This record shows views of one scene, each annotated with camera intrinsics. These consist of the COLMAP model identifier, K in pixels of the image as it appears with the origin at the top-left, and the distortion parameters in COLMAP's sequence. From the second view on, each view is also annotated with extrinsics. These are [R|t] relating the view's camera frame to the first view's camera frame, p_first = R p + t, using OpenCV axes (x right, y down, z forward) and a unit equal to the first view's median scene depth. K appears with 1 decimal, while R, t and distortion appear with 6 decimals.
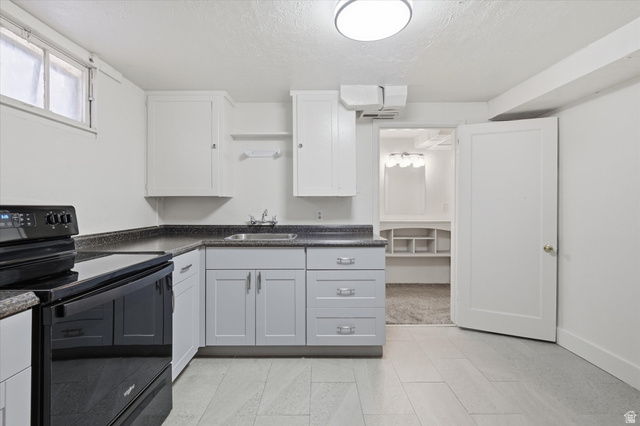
lens RADIAL K [[278.0, 0, 319.2], [0, 278.0, 207.0], [0, 0, 1]] dist [-0.022890, 0.000359]
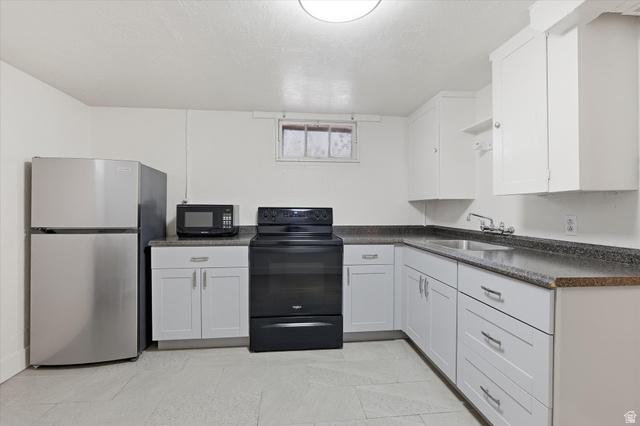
lens RADIAL K [[278.0, 0, 318.7], [0, 278.0, 212.9], [0, 0, 1]] dist [-0.022890, 0.000359]
pose [[0.122465, 0.019107, -0.992289, 0.541097], [-0.006549, 0.999808, 0.018443, -0.003602], [0.992451, 0.004240, 0.122566, 0.412267]]
